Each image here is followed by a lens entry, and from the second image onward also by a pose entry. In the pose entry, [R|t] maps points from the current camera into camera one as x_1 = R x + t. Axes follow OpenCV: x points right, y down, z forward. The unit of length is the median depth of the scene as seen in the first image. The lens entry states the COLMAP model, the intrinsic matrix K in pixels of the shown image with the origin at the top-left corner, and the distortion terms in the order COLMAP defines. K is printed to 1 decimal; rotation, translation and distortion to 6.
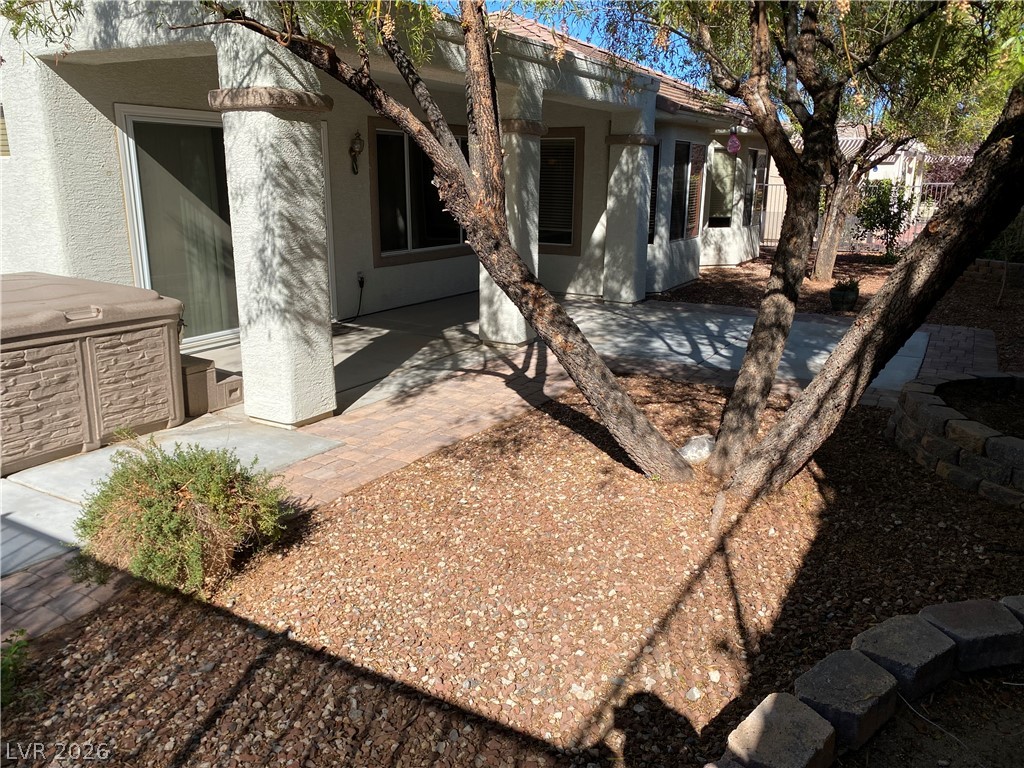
lens RADIAL K [[778.0, 0, 512.0], [0, 778.0, 384.0], [0, 0, 1]] dist [0.004224, -0.001720]
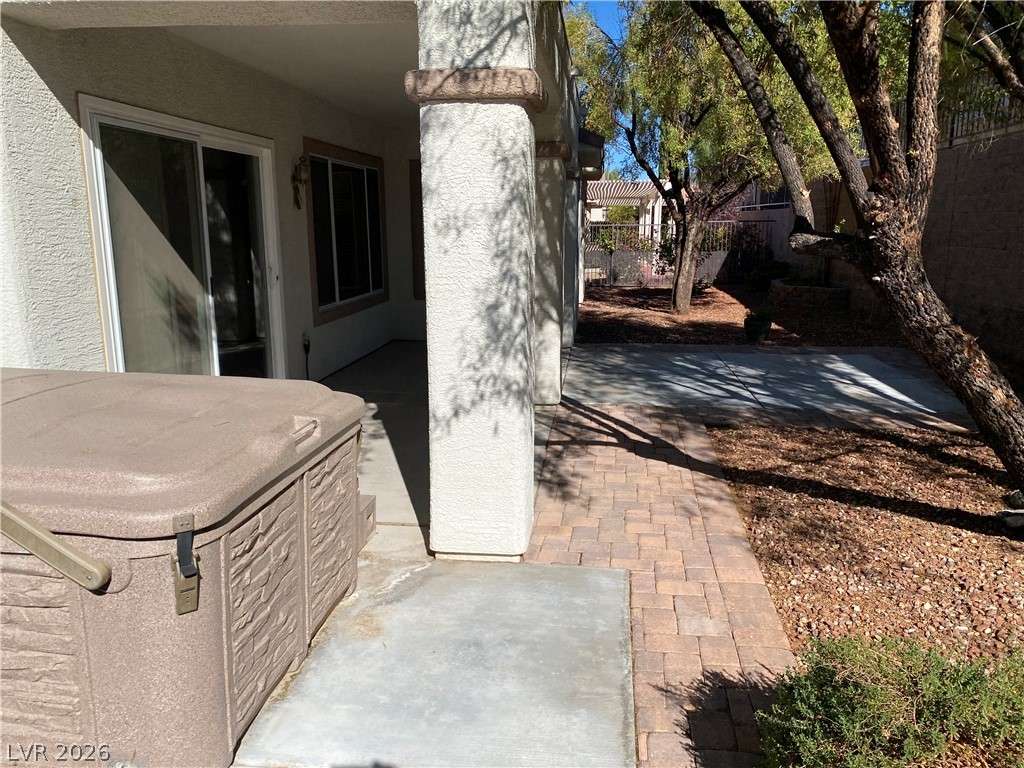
lens RADIAL K [[775.9, 0, 512.0], [0, 775.9, 384.0], [0, 0, 1]] dist [0.059004, -0.003555]
pose [[0.925224, -0.092091, 0.368076, -0.503239], [0.112443, 0.993070, -0.034183, -0.071095], [-0.362377, 0.073015, 0.929167, 0.325838]]
